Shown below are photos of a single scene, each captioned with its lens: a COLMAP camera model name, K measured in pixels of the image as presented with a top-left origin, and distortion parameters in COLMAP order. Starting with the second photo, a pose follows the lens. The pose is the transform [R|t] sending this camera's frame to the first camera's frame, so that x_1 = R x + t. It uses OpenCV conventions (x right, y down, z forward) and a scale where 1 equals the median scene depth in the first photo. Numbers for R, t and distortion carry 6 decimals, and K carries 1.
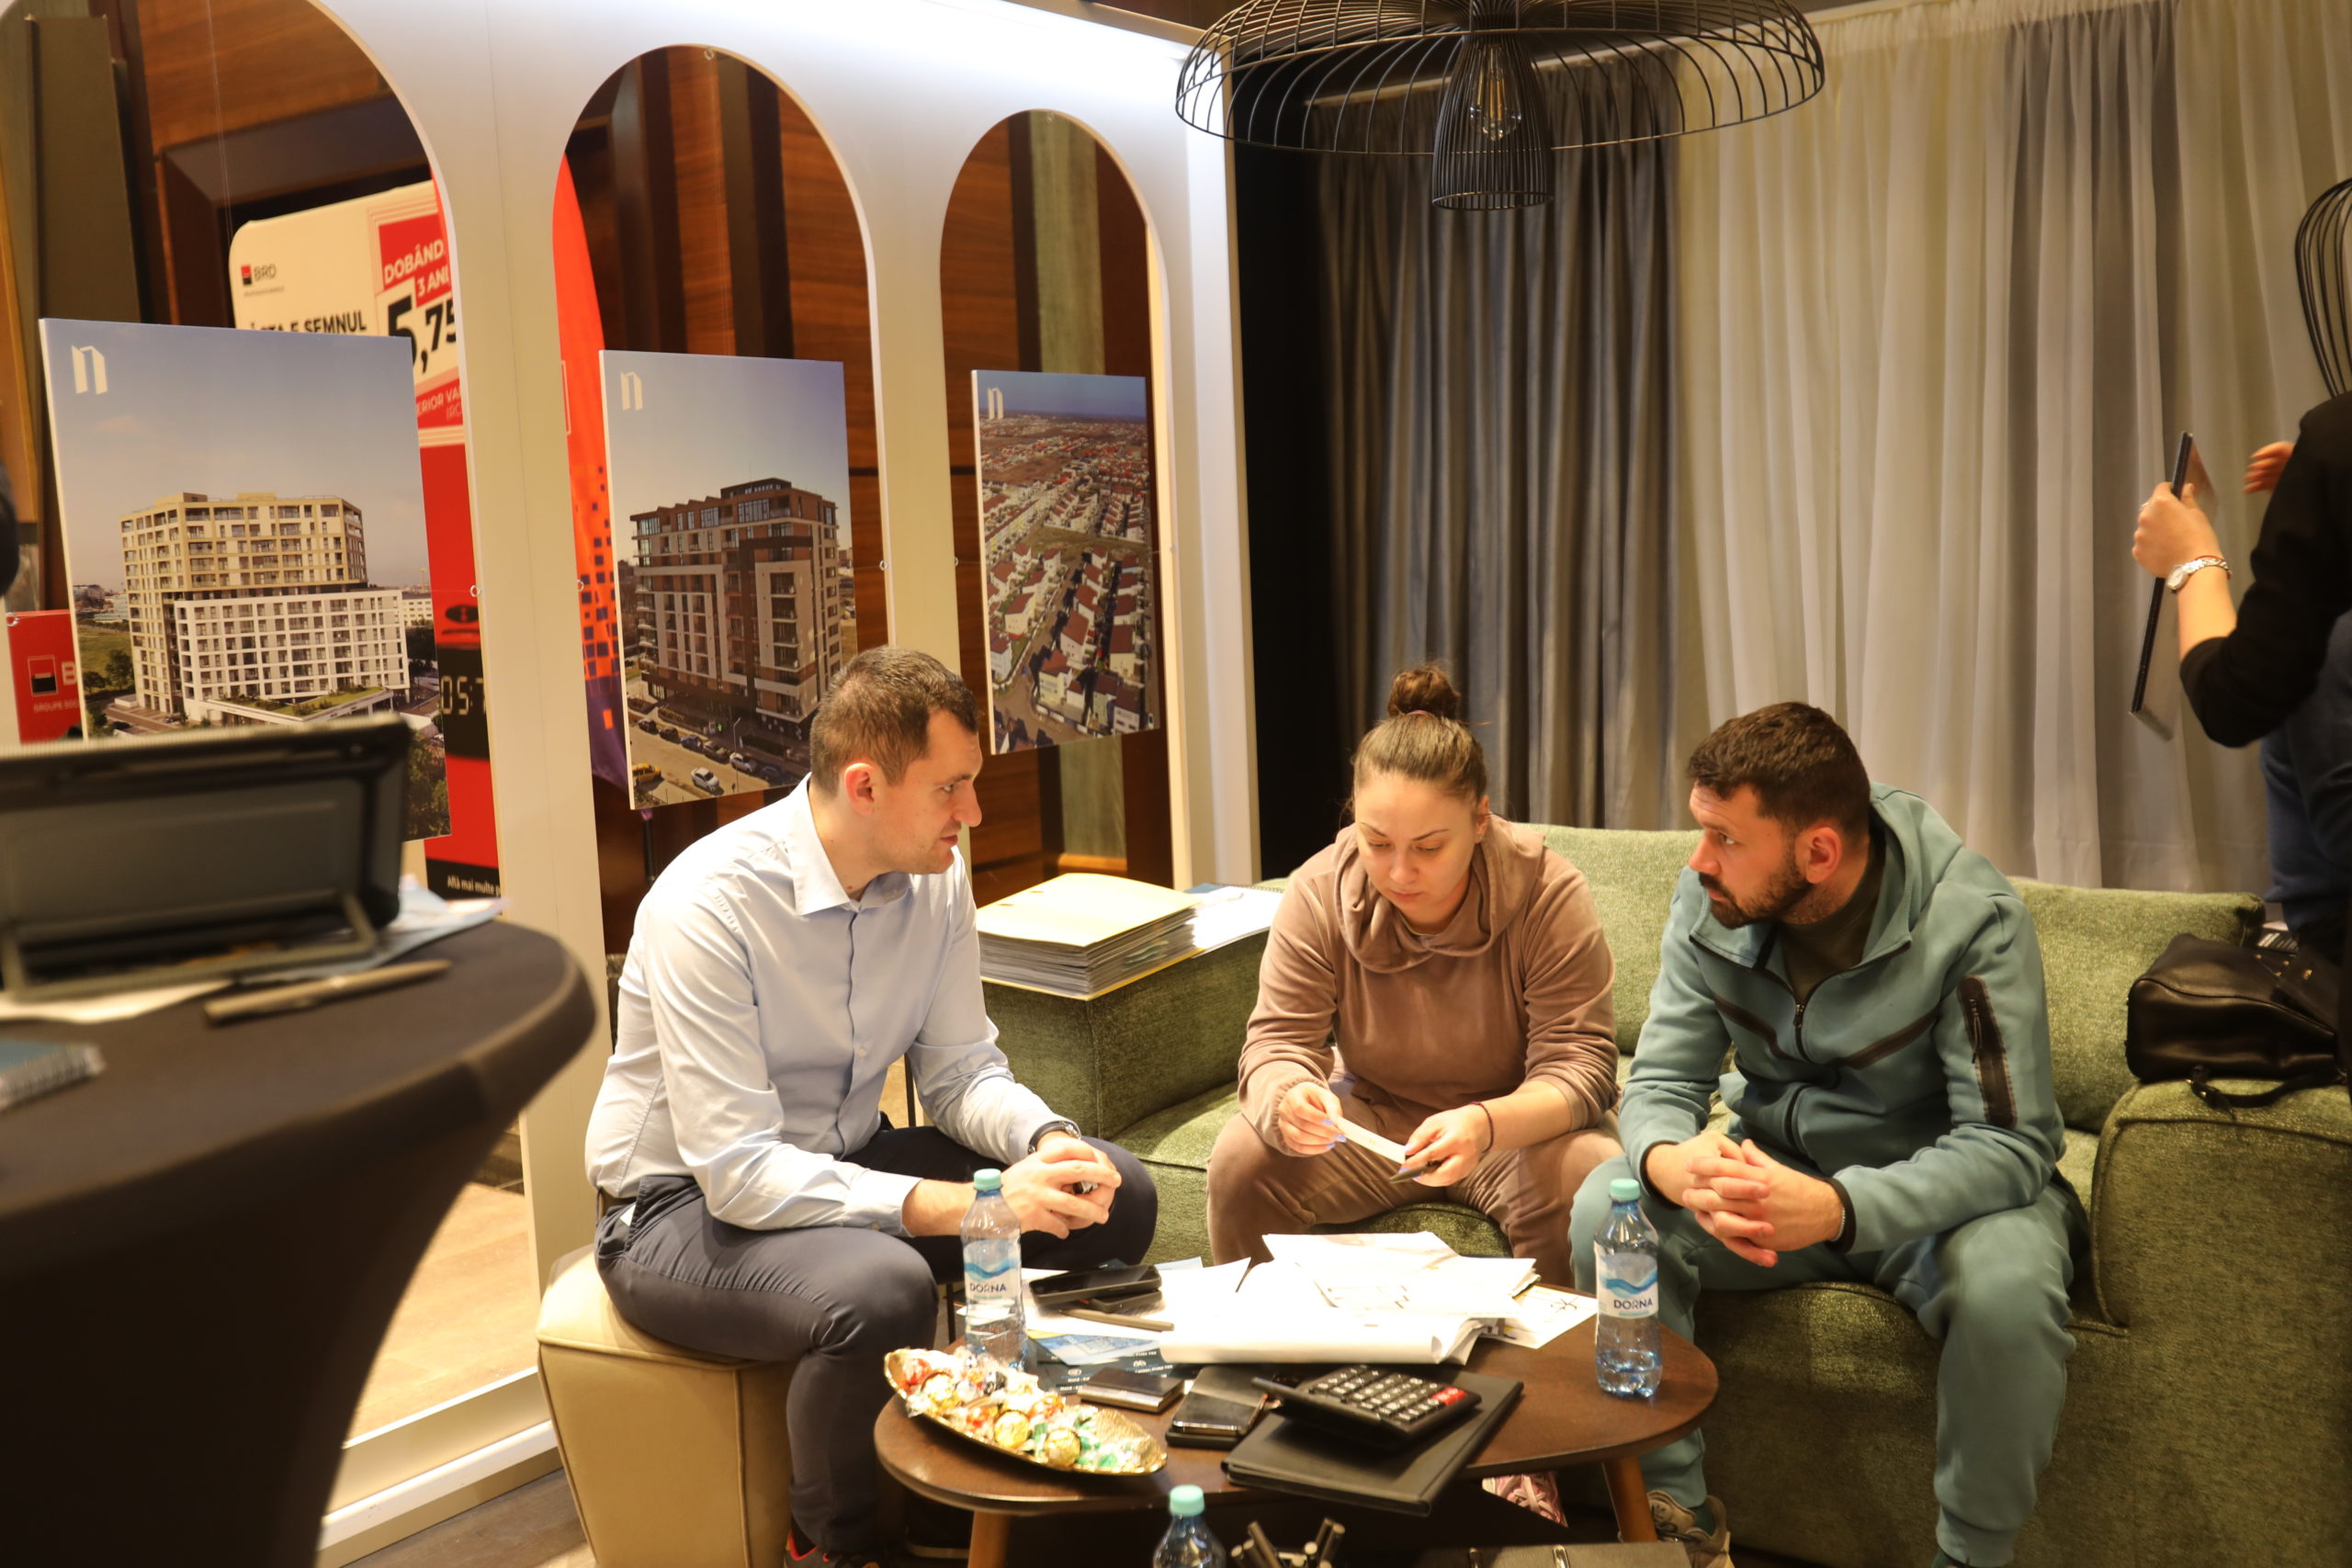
lens RADIAL K [[2220.0, 0, 1167.6], [0, 2220.0, 797.8], [0, 0, 1]] dist [0.029625, 0.000000]
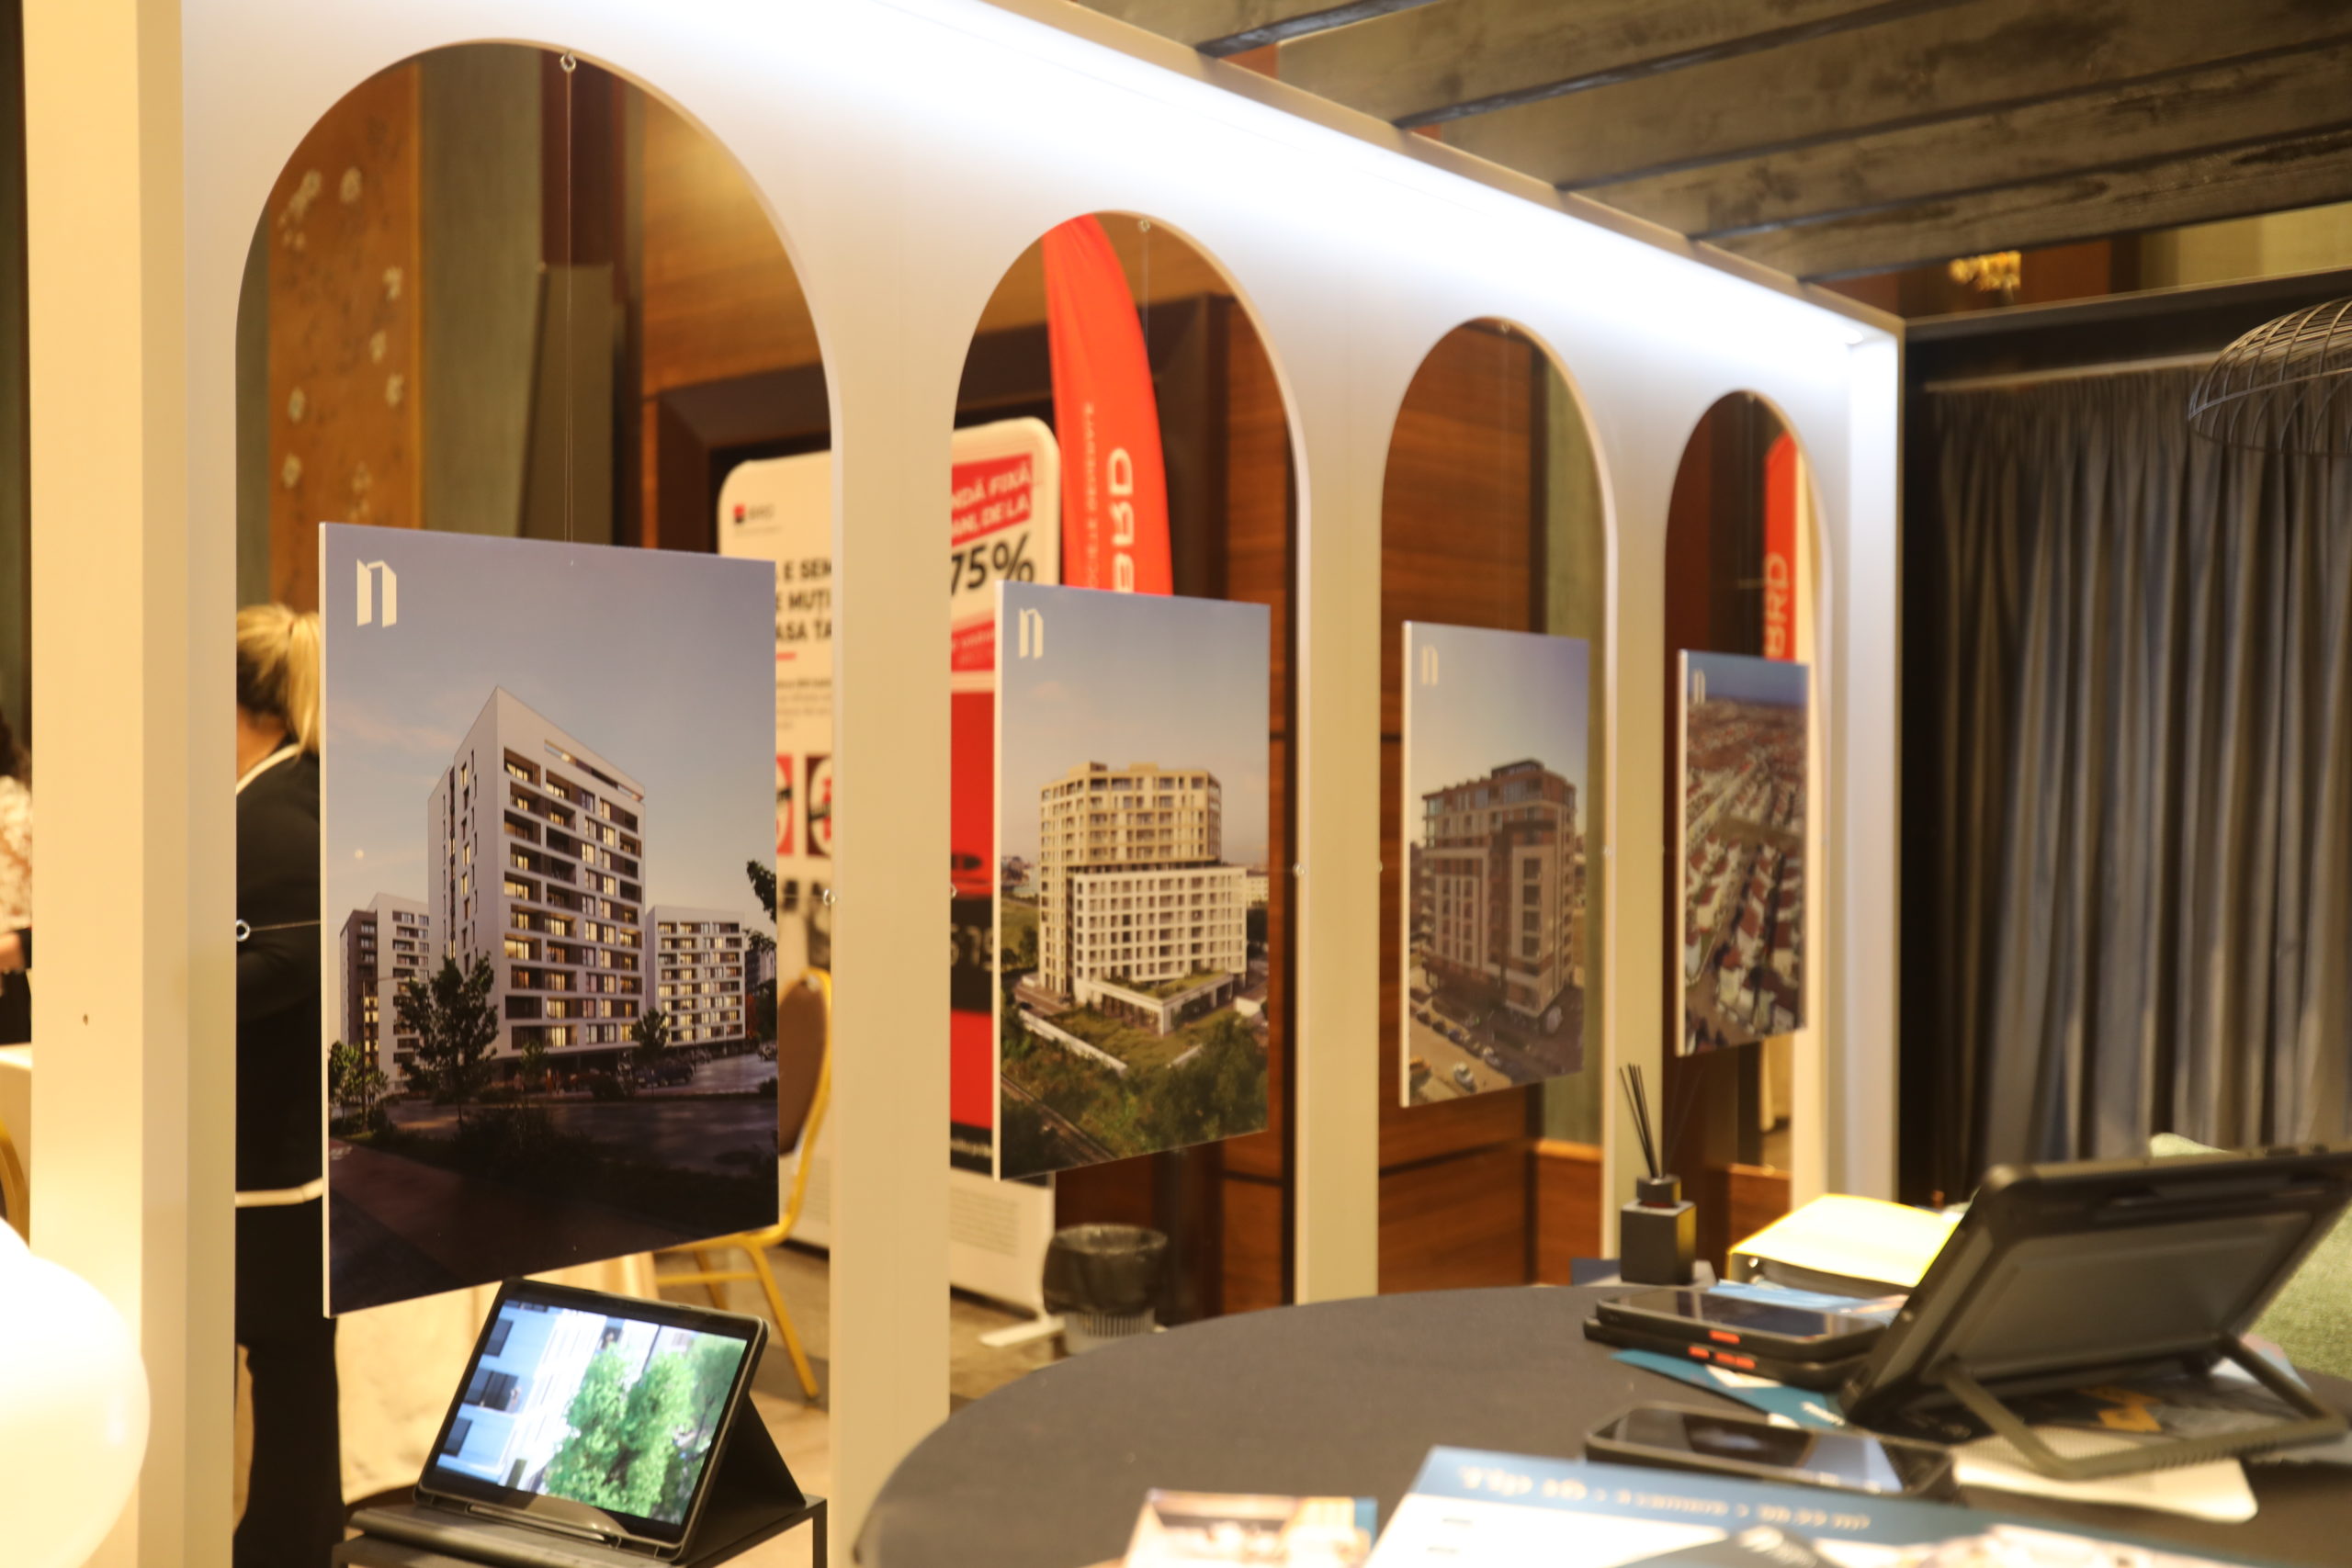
lens RADIAL K [[2220.0, 0, 1185.8], [0, 2220.0, 783.7], [0, 0, 1]] dist [0.029625, 0.000000]
pose [[0.997524, 0.046645, -0.052628, -0.283603], [-0.052416, 0.992072, -0.114216, -0.017397], [0.046883, 0.116692, 0.992061, 0.052103]]
